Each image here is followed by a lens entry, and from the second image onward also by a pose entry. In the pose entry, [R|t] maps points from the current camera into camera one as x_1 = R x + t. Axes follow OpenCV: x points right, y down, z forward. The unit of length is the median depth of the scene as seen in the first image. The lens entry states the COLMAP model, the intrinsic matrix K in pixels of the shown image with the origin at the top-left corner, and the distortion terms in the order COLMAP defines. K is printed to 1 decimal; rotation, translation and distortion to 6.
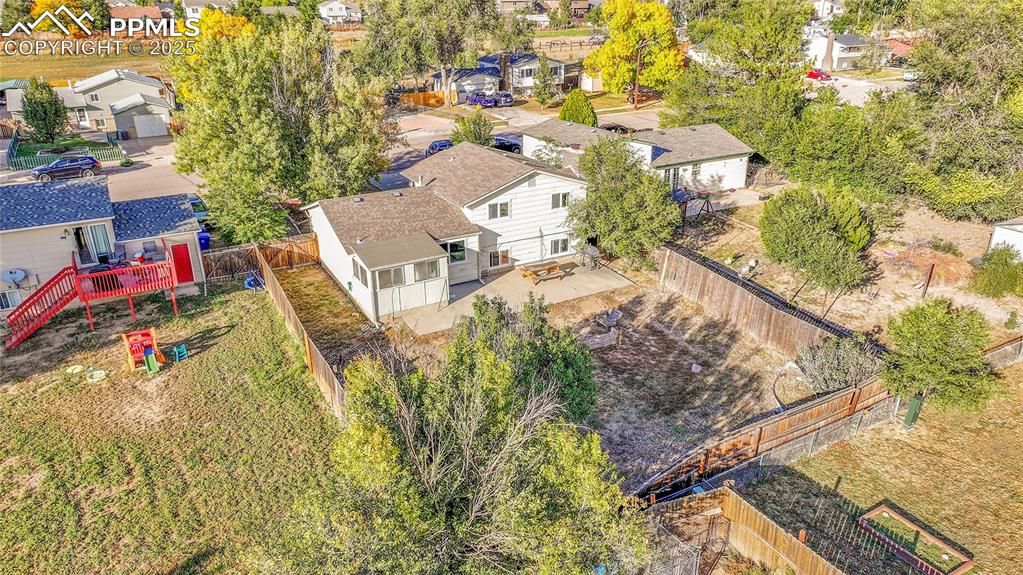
lens RADIAL K [[717.5, 0, 515.0], [0, 717.5, 281.7], [0, 0, 1]] dist [0.007739, 0.002348]
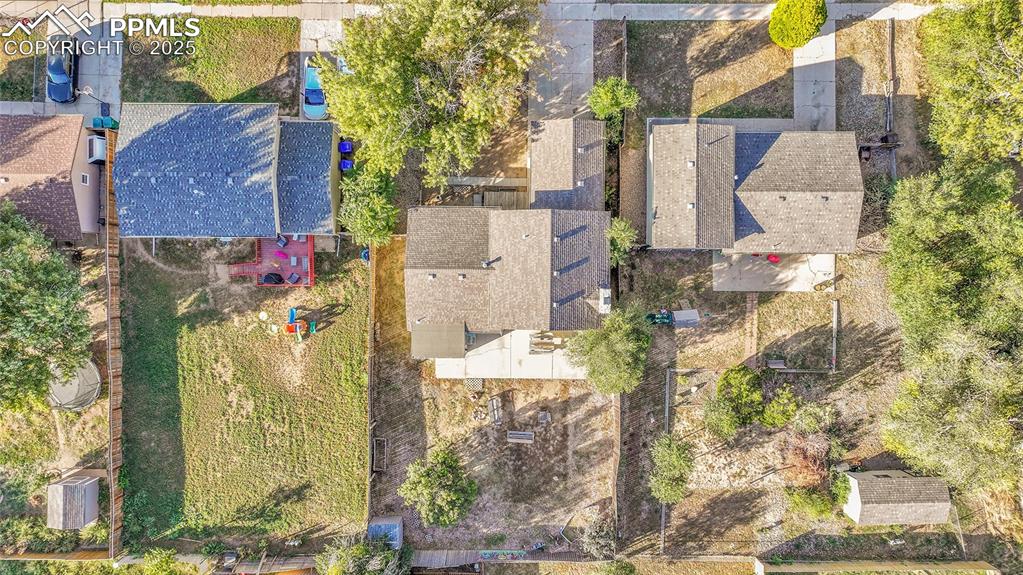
lens RADIAL K [[717.5, 0, 515.0], [0, 717.5, 281.7], [0, 0, 1]] dist [0.007739, 0.002348]
pose [[0.865533, 0.500833, 0.004407, -0.079301], [-0.190903, 0.321755, 0.927378, -1.390209], [0.463044, -0.803517, 0.374100, 0.534951]]
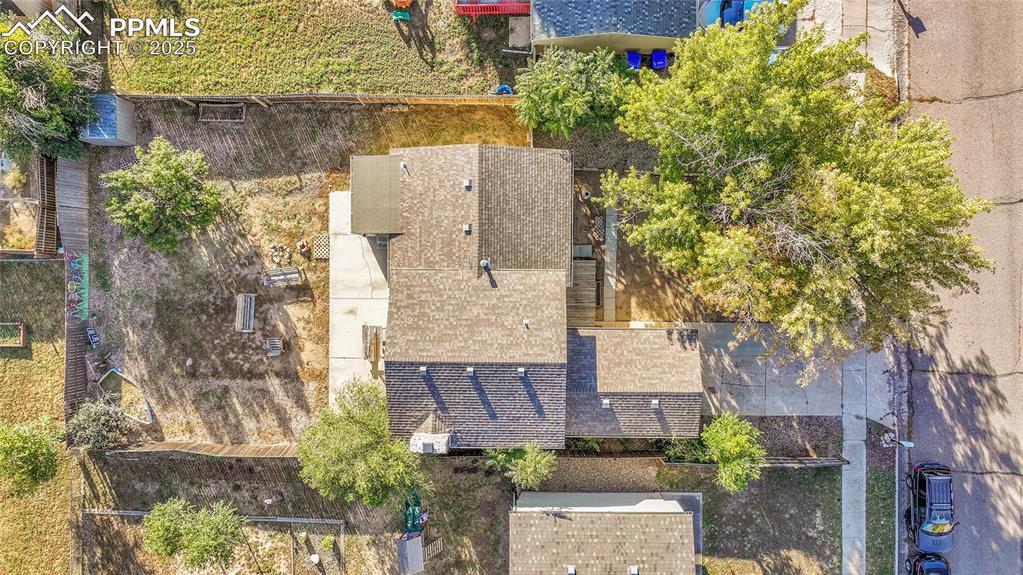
lens RADIAL K [[717.5, 0, 515.0], [0, 717.5, 281.7], [0, 0, 1]] dist [0.007739, 0.002348]
pose [[-0.499706, 0.866100, 0.012840, -0.148844], [-0.311078, -0.193275, 0.930524, -1.000774], [0.808409, 0.460994, 0.366005, 0.748066]]
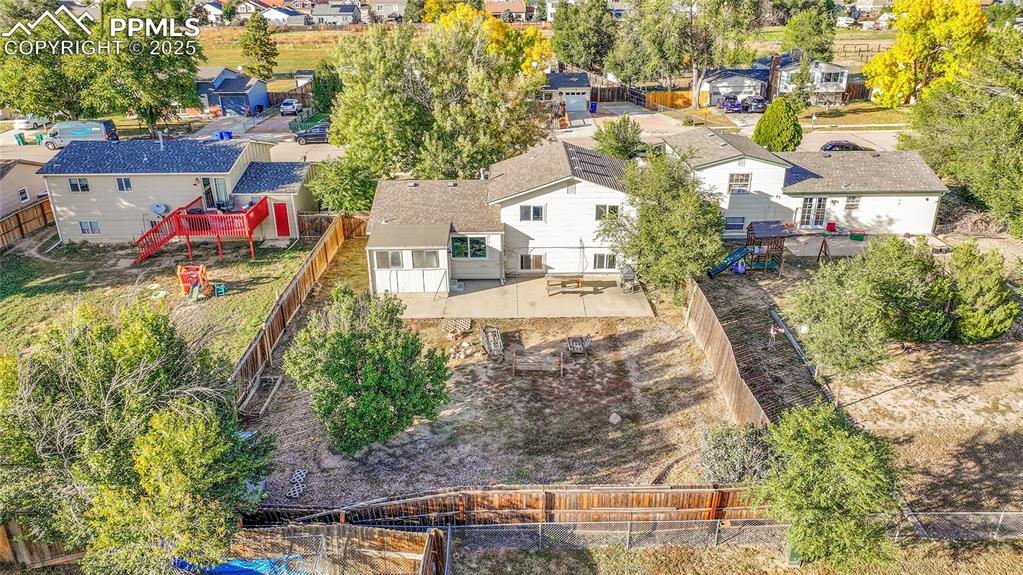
lens RADIAL K [[717.5, 0, 515.0], [0, 717.5, 281.7], [0, 0, 1]] dist [0.007739, 0.002348]
pose [[0.871776, 0.183637, -0.454186, 0.411719], [-0.181383, 0.982193, 0.048971, -0.051177], [0.455091, 0.039690, 0.889560, 0.126399]]
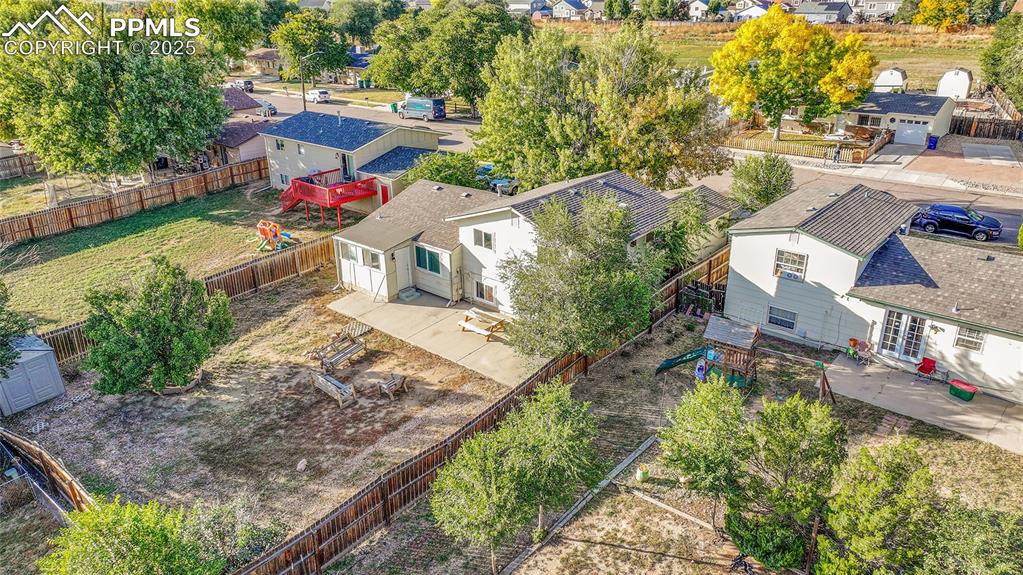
lens RADIAL K [[717.5, 0, 515.0], [0, 717.5, 281.7], [0, 0, 1]] dist [0.007739, 0.002348]
pose [[0.345504, 0.357755, -0.867547, 0.769601], [-0.348730, 0.907223, 0.235233, -0.270825], [0.871214, 0.221266, 0.438209, 0.649350]]
